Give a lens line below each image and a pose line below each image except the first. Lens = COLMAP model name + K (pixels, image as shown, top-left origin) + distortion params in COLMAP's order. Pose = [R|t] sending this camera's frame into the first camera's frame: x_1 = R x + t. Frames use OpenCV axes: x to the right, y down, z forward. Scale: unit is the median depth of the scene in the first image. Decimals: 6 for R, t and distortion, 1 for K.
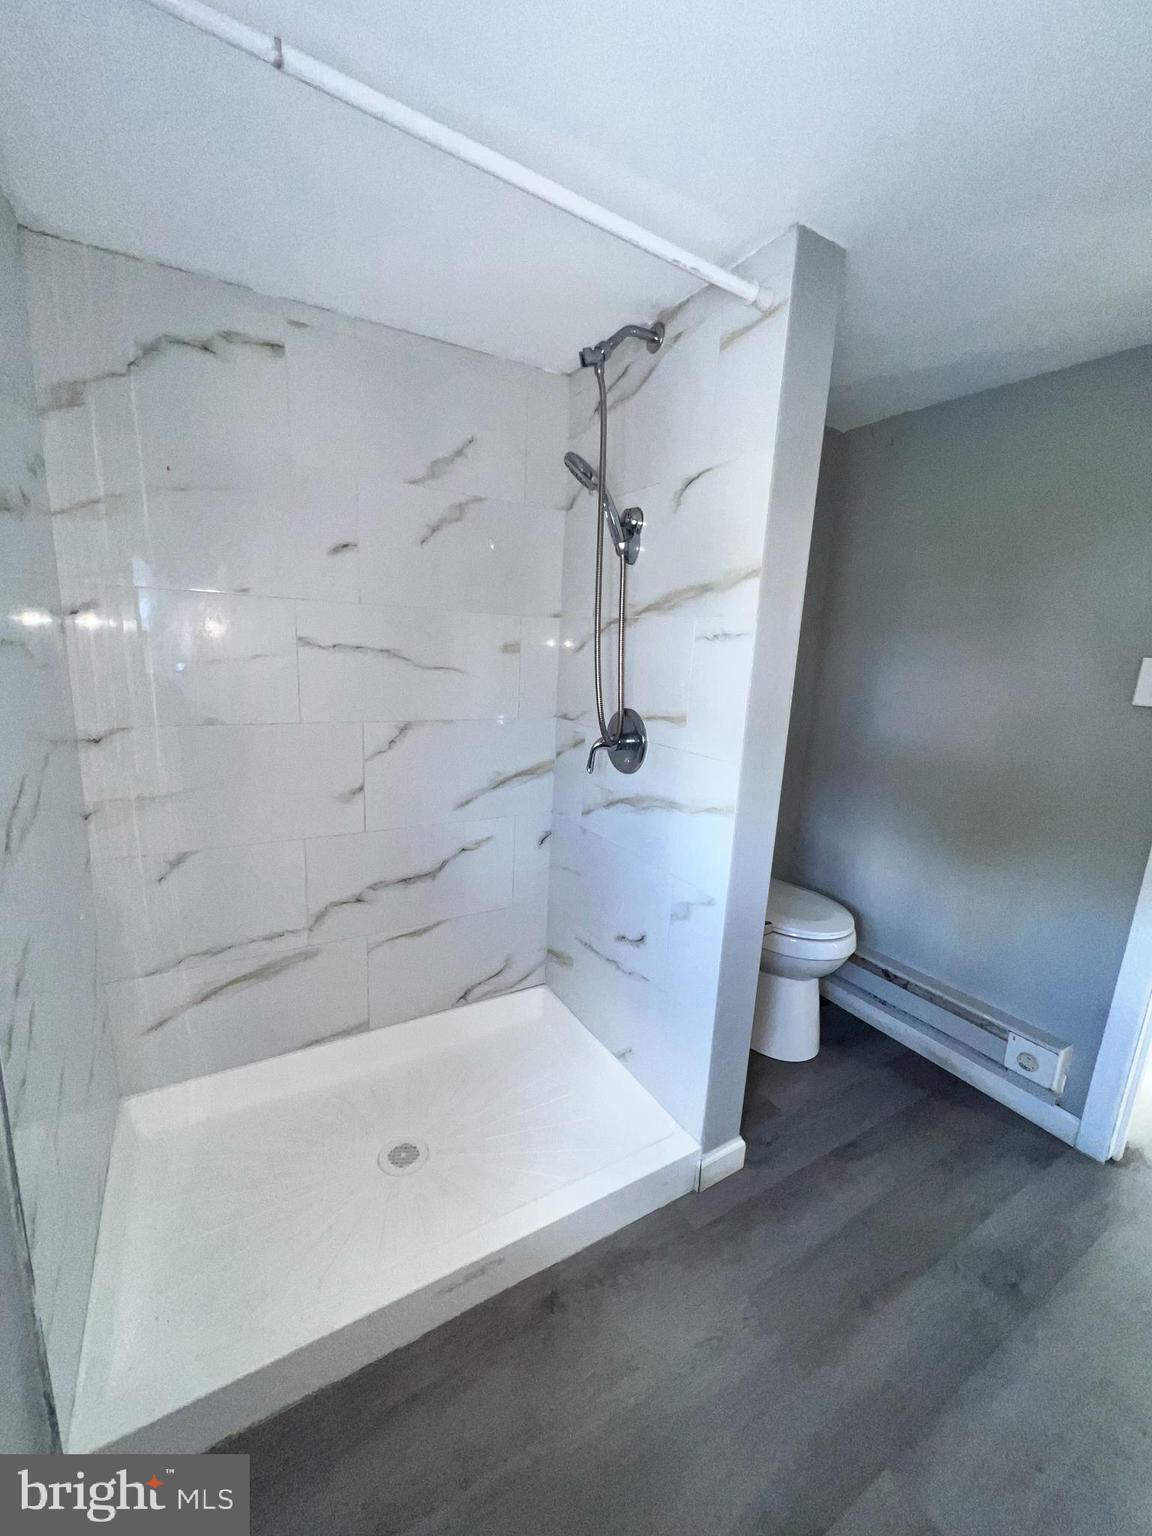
lens RADIAL K [[615.9, 0, 585.5], [0, 615.9, 763.9], [0, 0, 1]] dist [-0.001913, 0.001301]
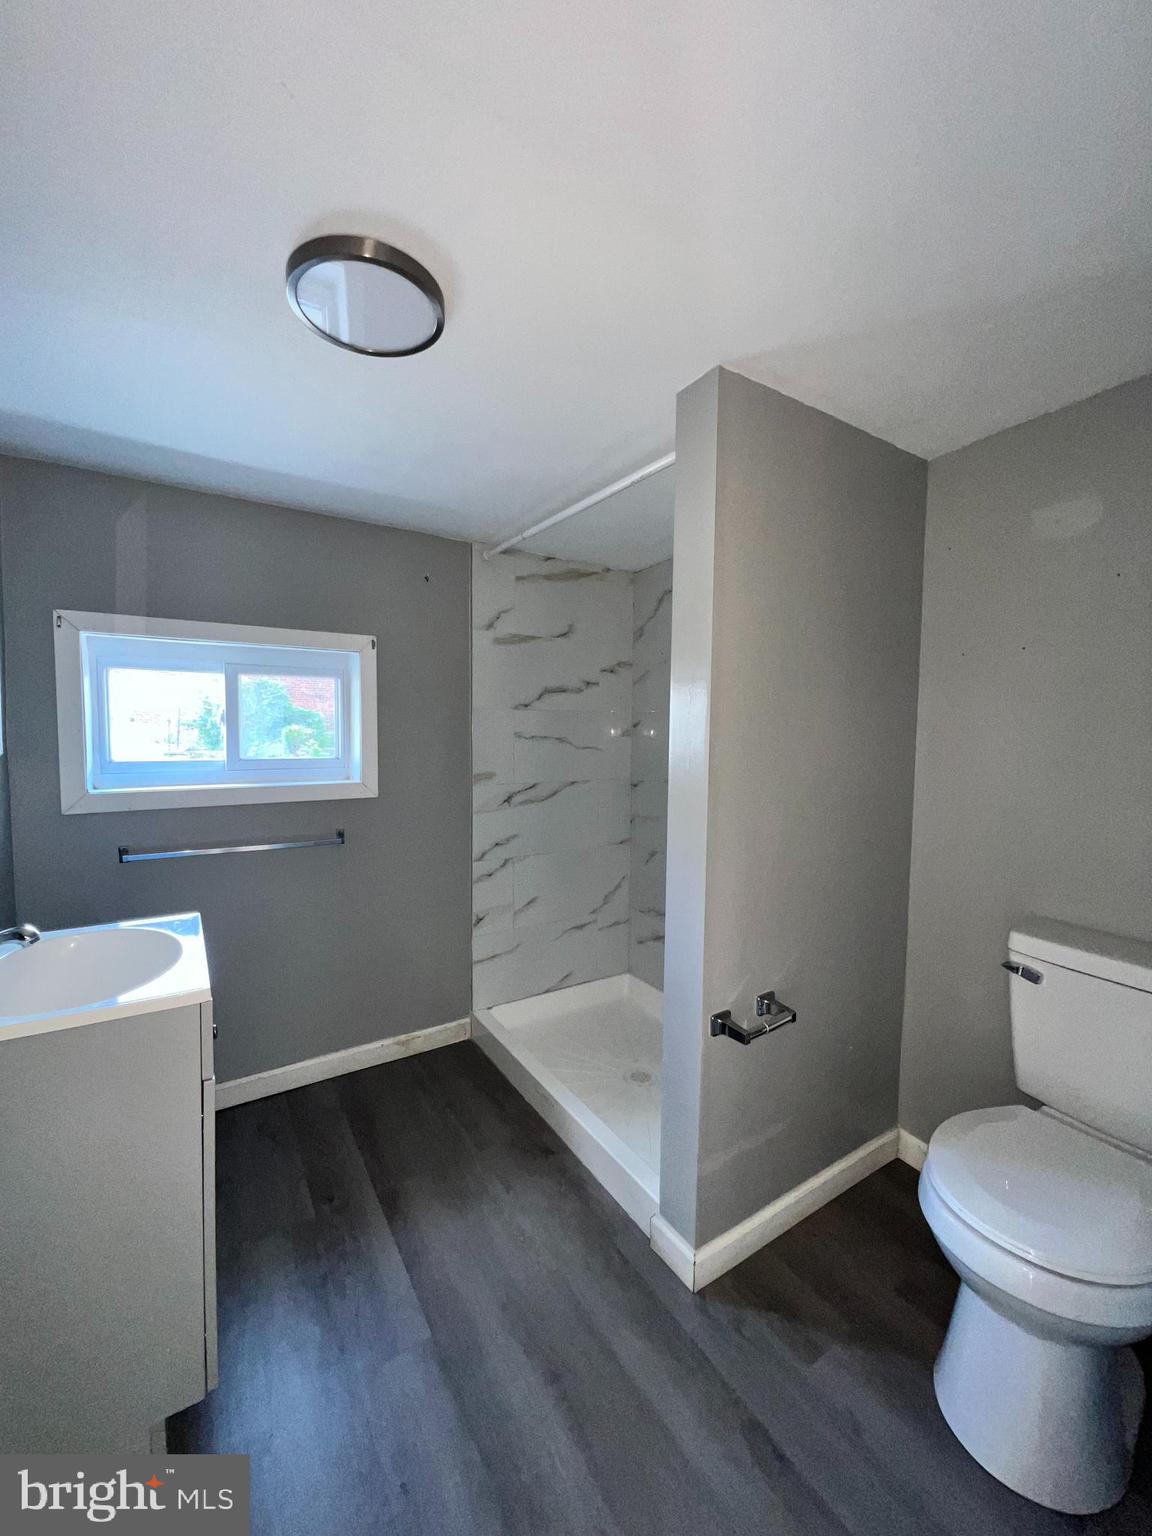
lens RADIAL K [[615.9, 0, 584.9], [0, 615.9, 773.0], [0, 0, 1]] dist [-0.001913, 0.001301]
pose [[0.022251, 0.020332, -0.999546, 1.468895], [-0.195645, 0.980551, 0.015591, -0.099457], [0.980422, 0.195209, 0.025796, 0.863664]]
